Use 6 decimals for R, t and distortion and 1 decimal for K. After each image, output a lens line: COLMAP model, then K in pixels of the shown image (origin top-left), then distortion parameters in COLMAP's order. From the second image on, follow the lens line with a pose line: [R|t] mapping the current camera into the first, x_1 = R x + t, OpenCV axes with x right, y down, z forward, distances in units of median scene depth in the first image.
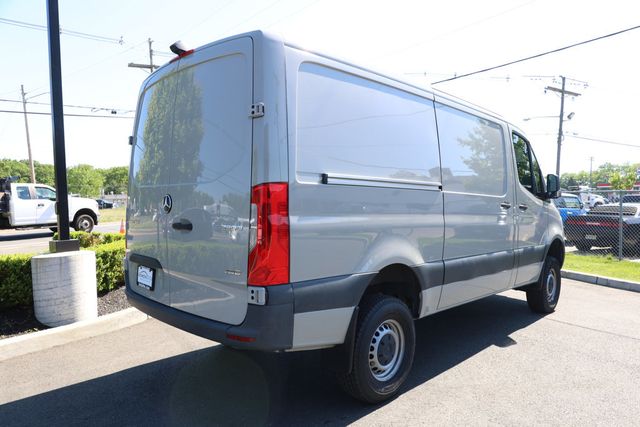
lens RADIAL K [[447.6, 0, 313.2], [0, 447.6, 213.1], [0, 0, 1]] dist [-0.023295, 0.014328]
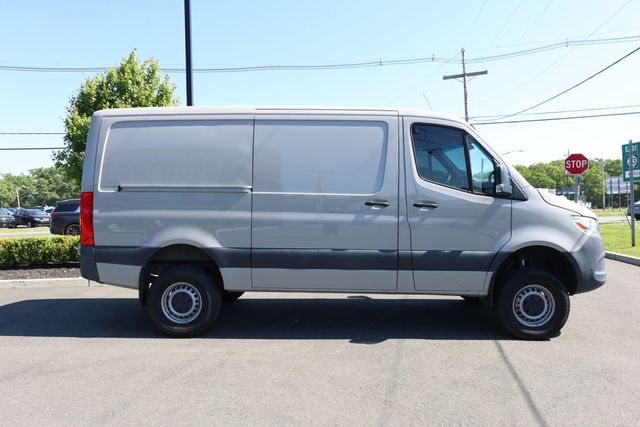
lens RADIAL K [[447.6, 0, 317.1], [0, 447.6, 211.8], [0, 0, 1]] dist [-0.023295, 0.014328]
pose [[0.672499, 0.005910, -0.740075, 1.456912], [-0.011787, 0.999927, -0.002726, 0.006525], [0.740004, 0.010556, 0.672519, 0.323306]]
